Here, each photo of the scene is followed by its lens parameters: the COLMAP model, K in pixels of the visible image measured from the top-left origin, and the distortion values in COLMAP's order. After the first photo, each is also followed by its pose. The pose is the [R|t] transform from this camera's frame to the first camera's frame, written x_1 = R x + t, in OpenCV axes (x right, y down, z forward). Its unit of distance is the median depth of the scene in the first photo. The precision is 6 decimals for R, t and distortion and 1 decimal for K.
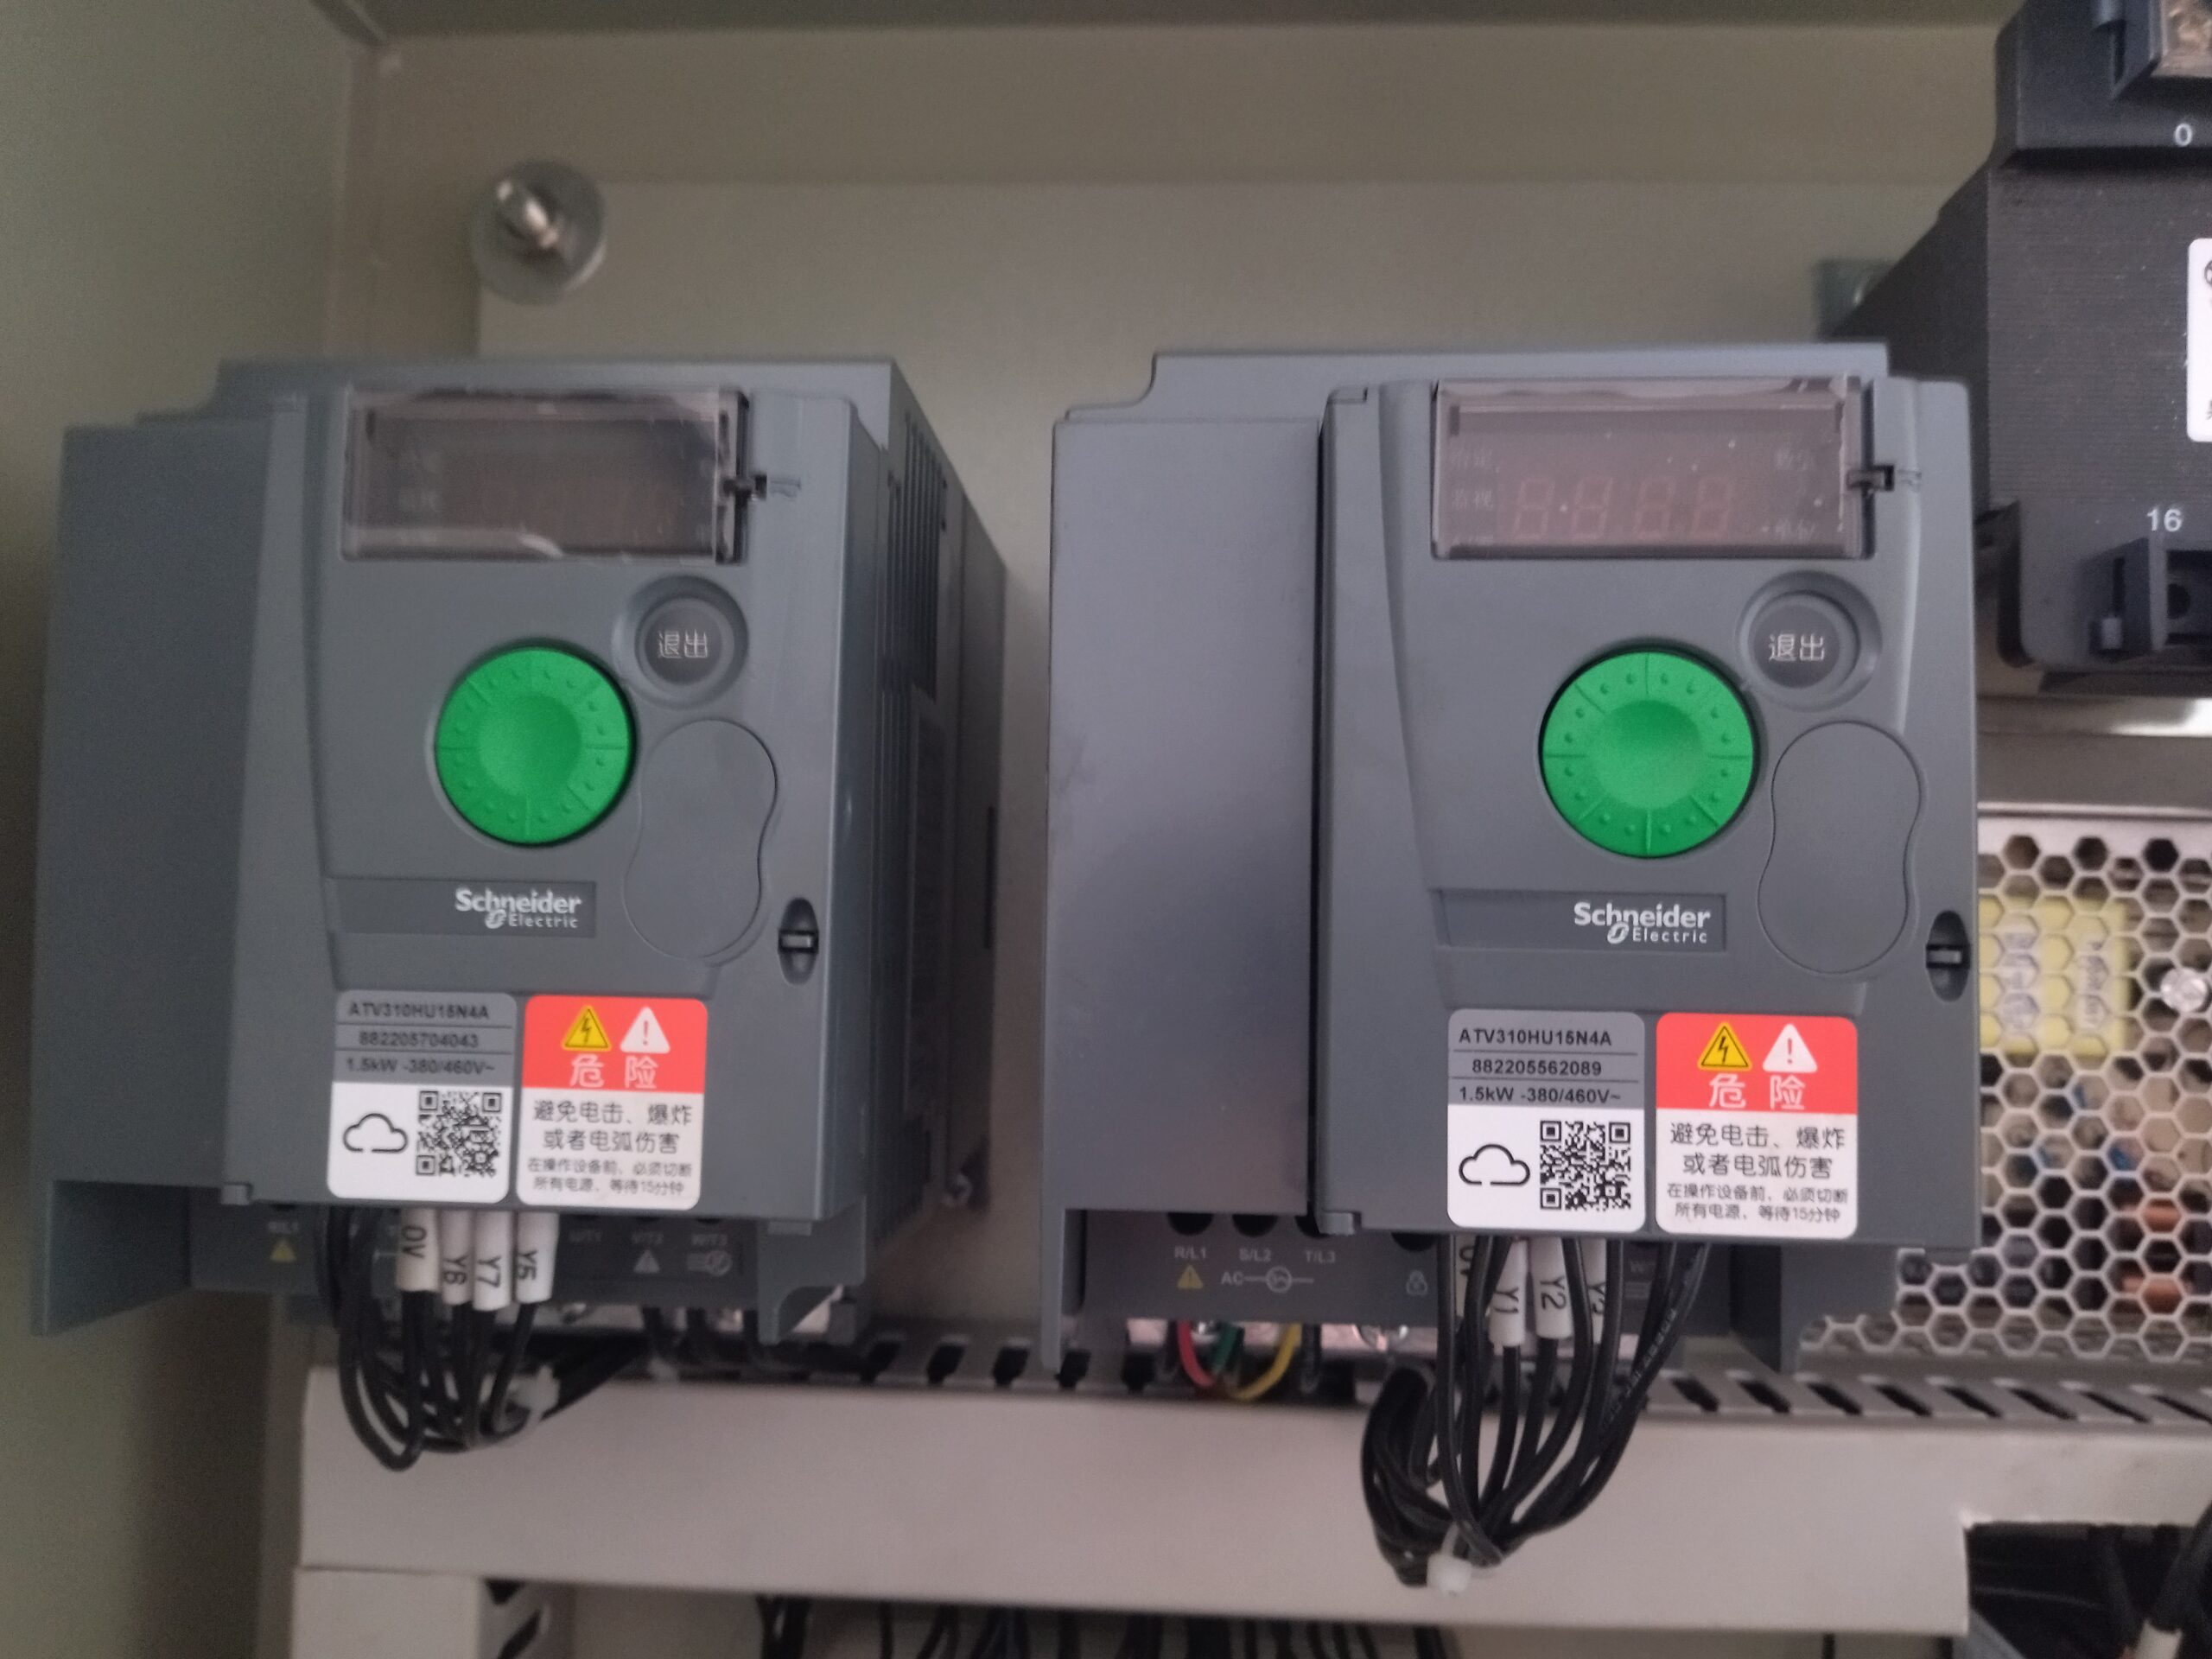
lens RADIAL K [[1696.9, 0, 1066.7], [0, 1696.9, 883.9], [0, 0, 1]] dist [0.062075, -0.102609]
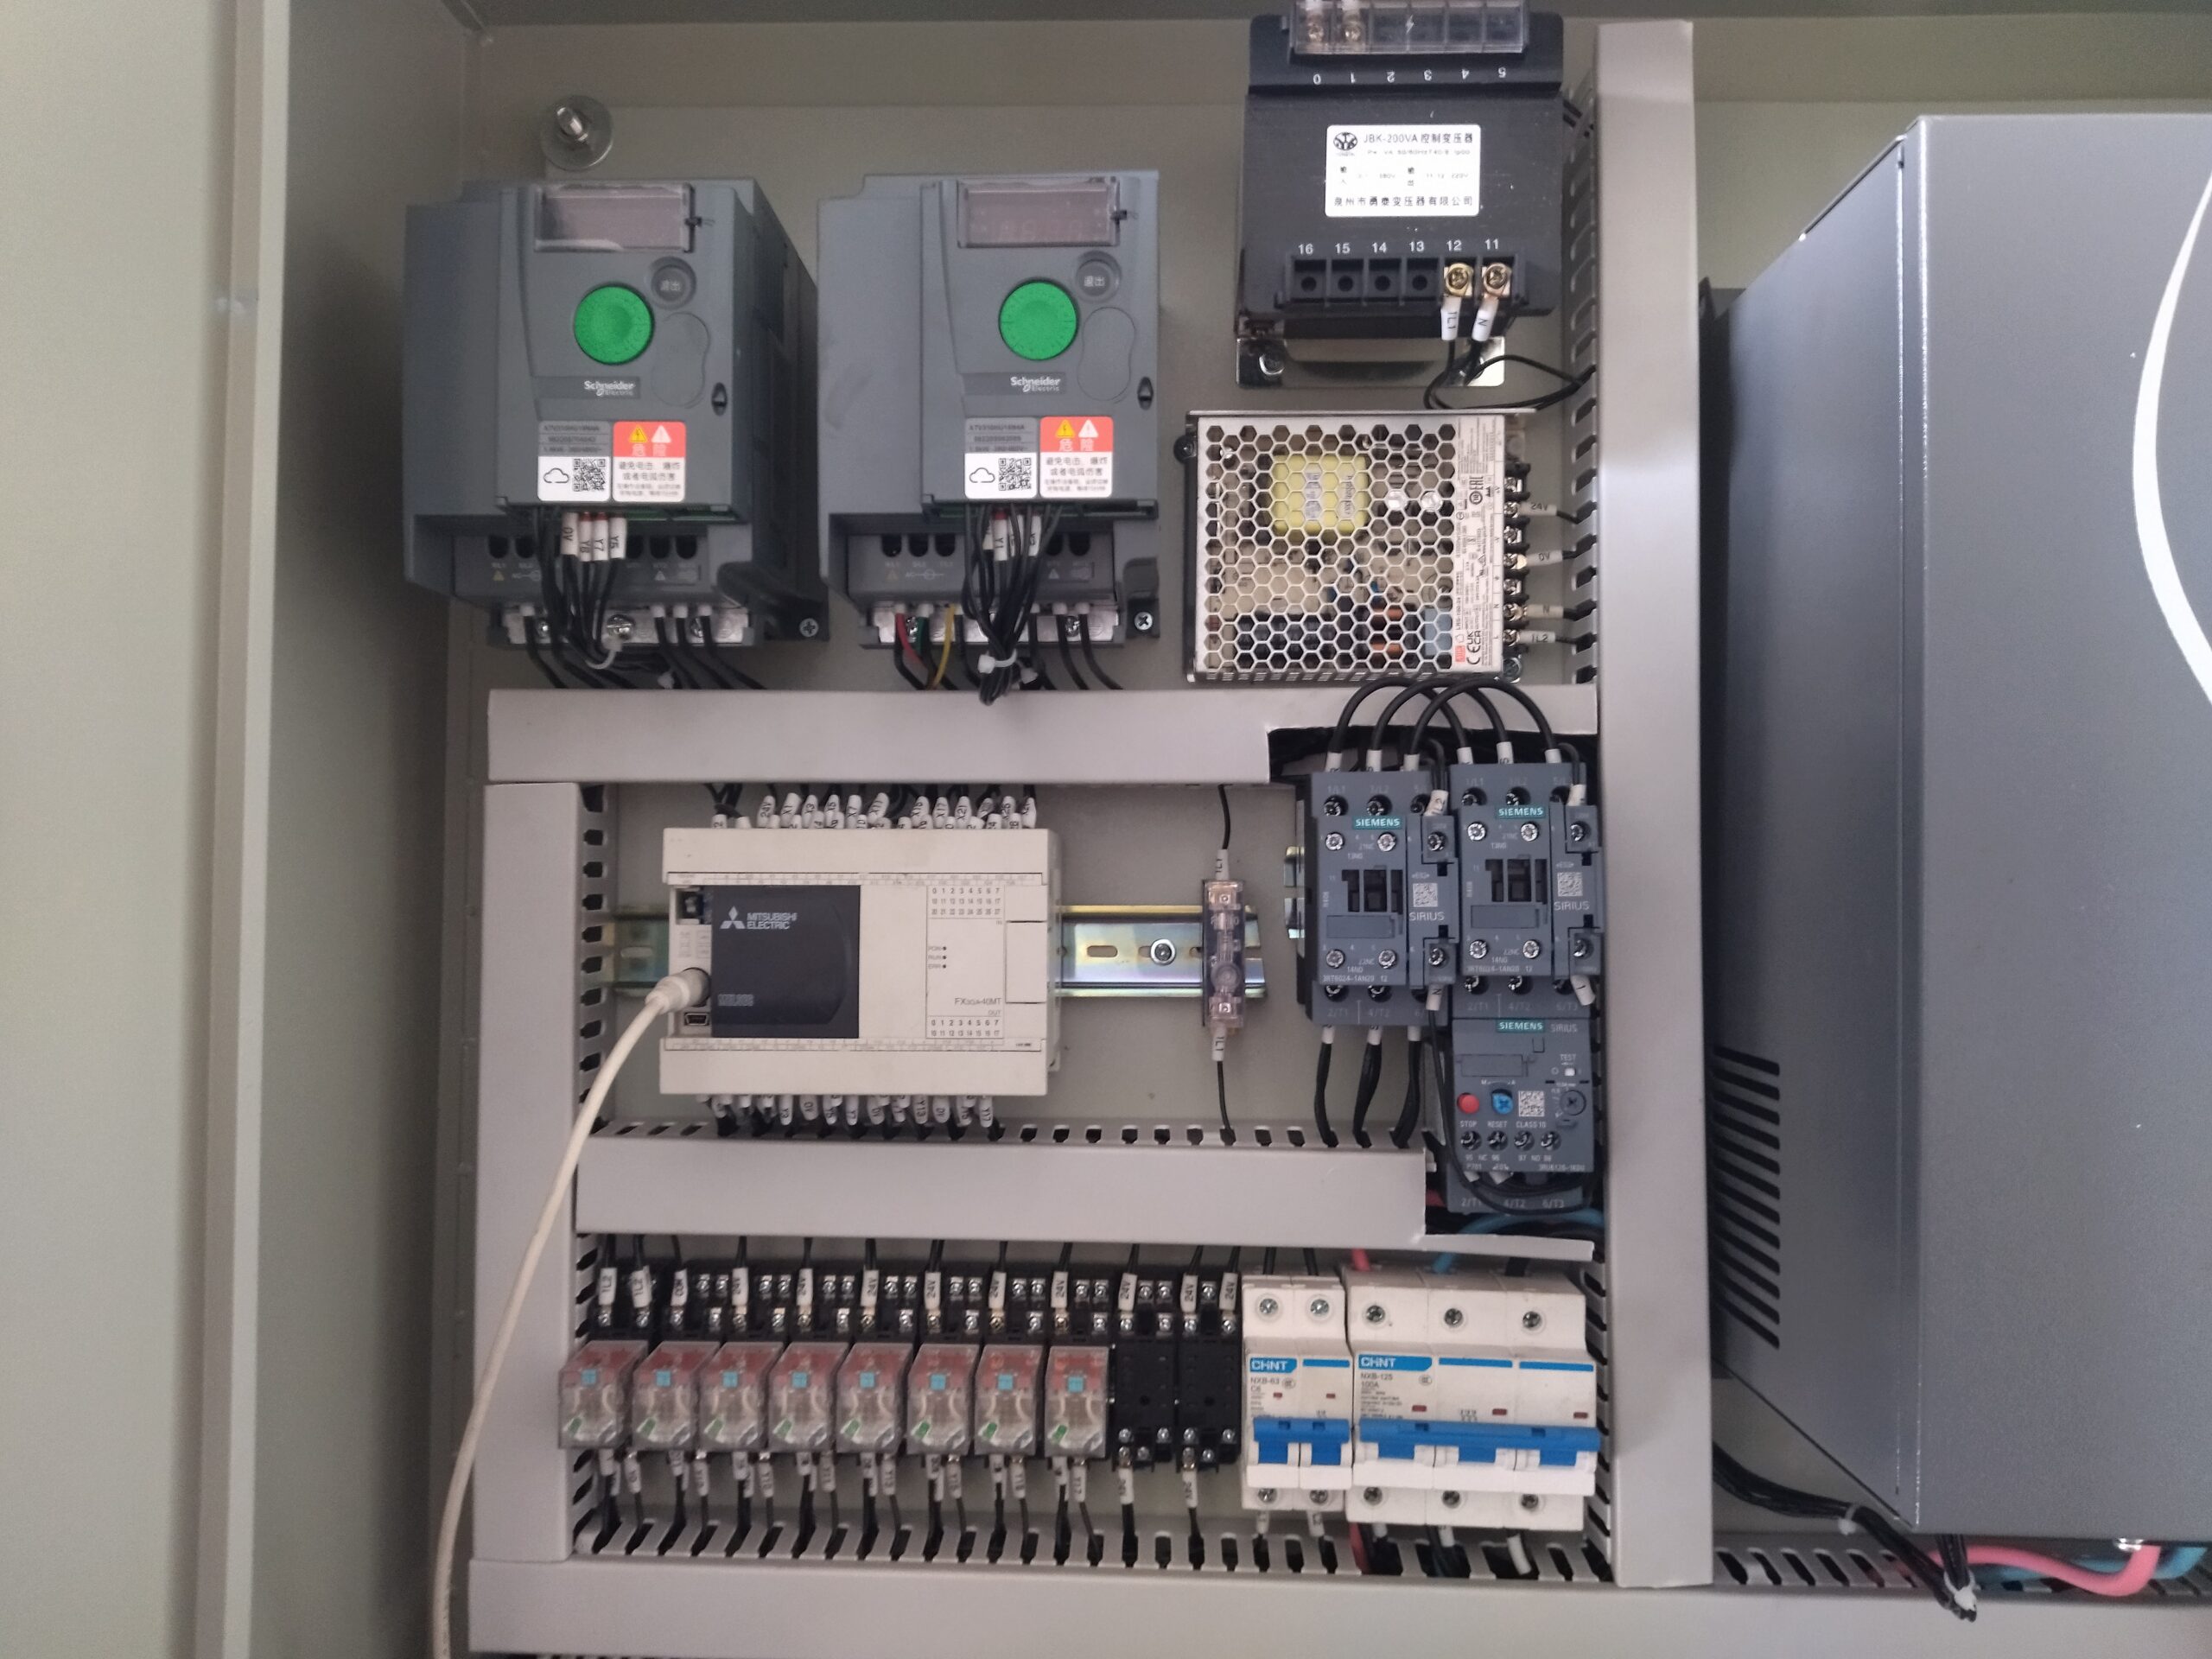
lens RADIAL K [[1655.6, 0, 1081.1], [0, 1655.6, 849.2], [0, 0, 1]] dist [0.110921, -0.184563]
pose [[0.999045, -0.018624, 0.039535, 0.277130], [0.017797, 0.999618, 0.021165, 0.669655], [-0.039914, -0.020441, 0.998994, -1.573575]]
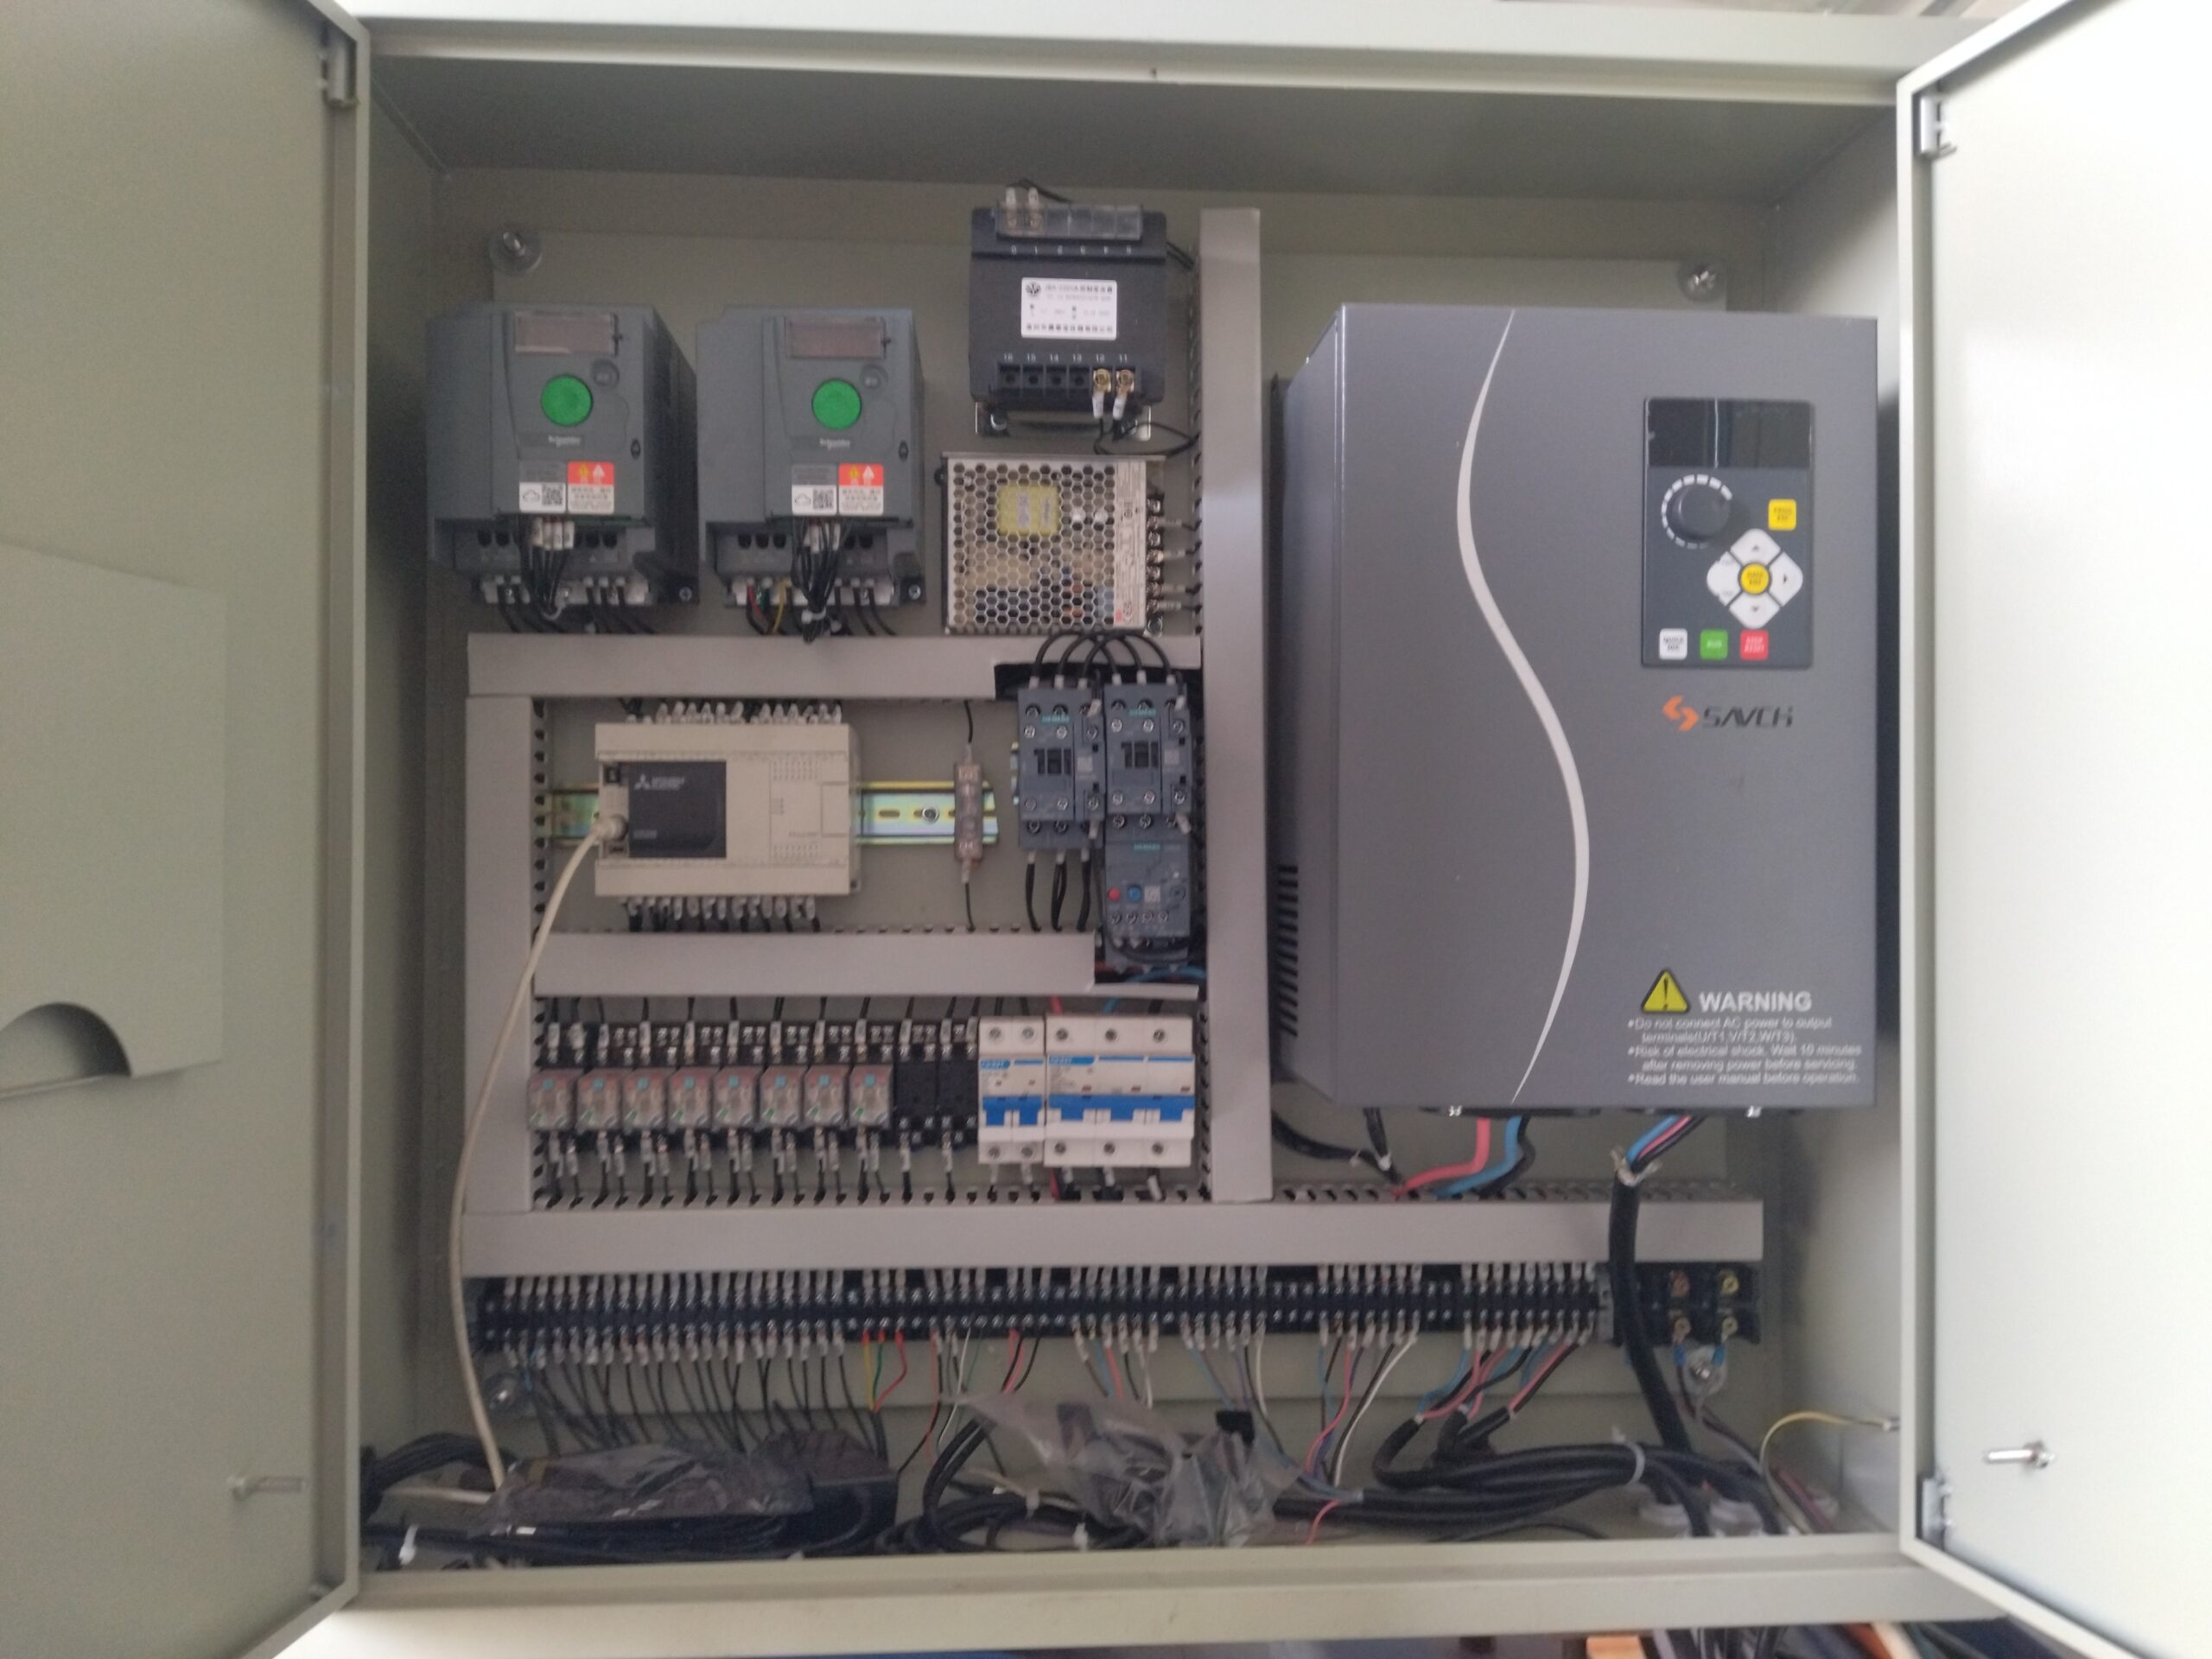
lens RADIAL K [[1655.6, 0, 1081.1], [0, 1655.6, 849.2], [0, 0, 1]] dist [0.110921, -0.184563]
pose [[0.989915, -0.026893, 0.139089, 0.321873], [0.022177, 0.999129, 0.035344, 0.881642], [-0.139918, -0.031903, 0.989649, -3.204485]]
